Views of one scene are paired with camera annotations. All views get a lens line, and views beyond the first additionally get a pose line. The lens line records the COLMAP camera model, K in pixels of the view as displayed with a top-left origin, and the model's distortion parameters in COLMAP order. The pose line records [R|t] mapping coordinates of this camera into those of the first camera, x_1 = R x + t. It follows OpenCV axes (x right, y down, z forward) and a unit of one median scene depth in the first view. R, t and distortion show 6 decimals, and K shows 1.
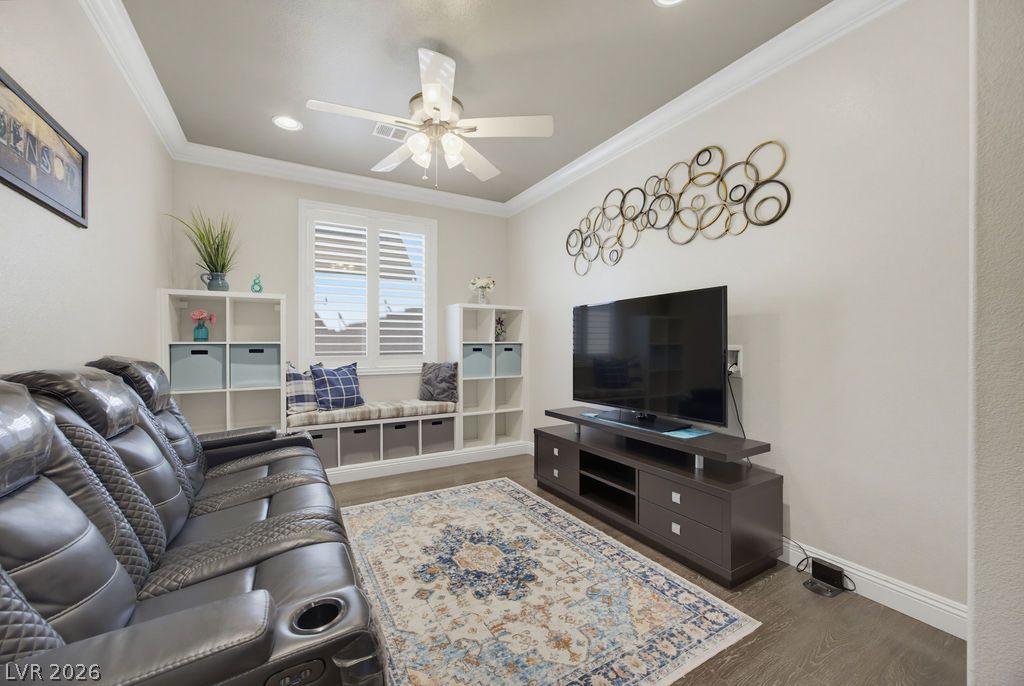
lens RADIAL K [[387.8, 0, 574.6], [0, 387.8, 342.4], [0, 0, 1]] dist [-0.027035, 0.010563]
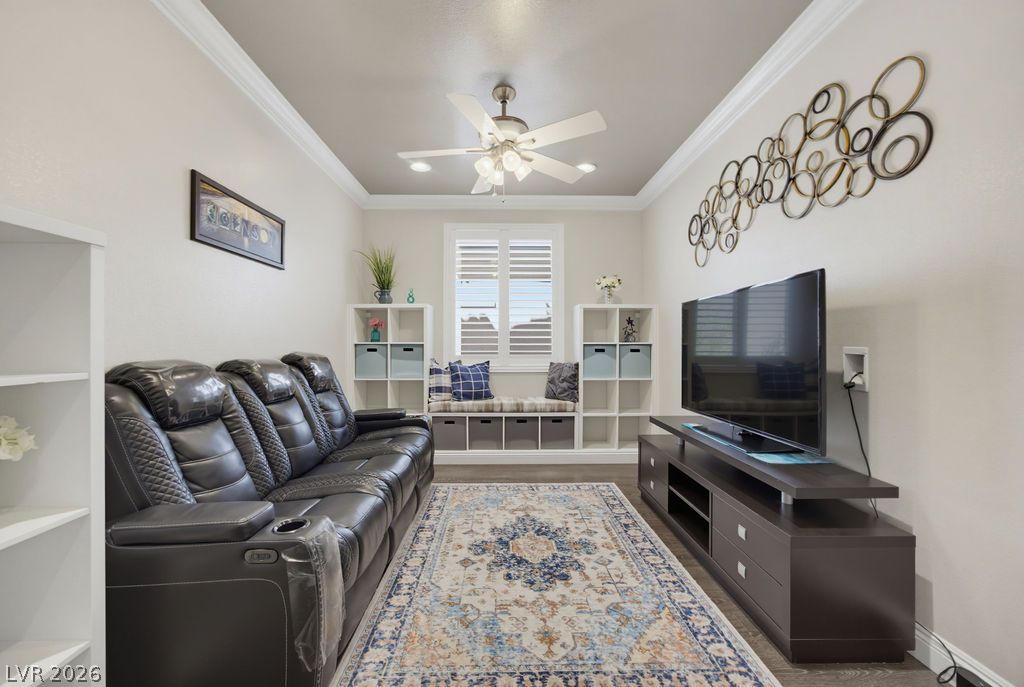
lens RADIAL K [[399.2, 0, 512.0], [0, 399.2, 343.5], [0, 0, 1]] dist [-0.004292, -0.000011]
pose [[0.874931, 0.001972, -0.484244, 0.181739], [-0.001694, 0.999998, 0.001010, -0.000096], [0.484245, -0.000064, 0.874932, 0.013176]]
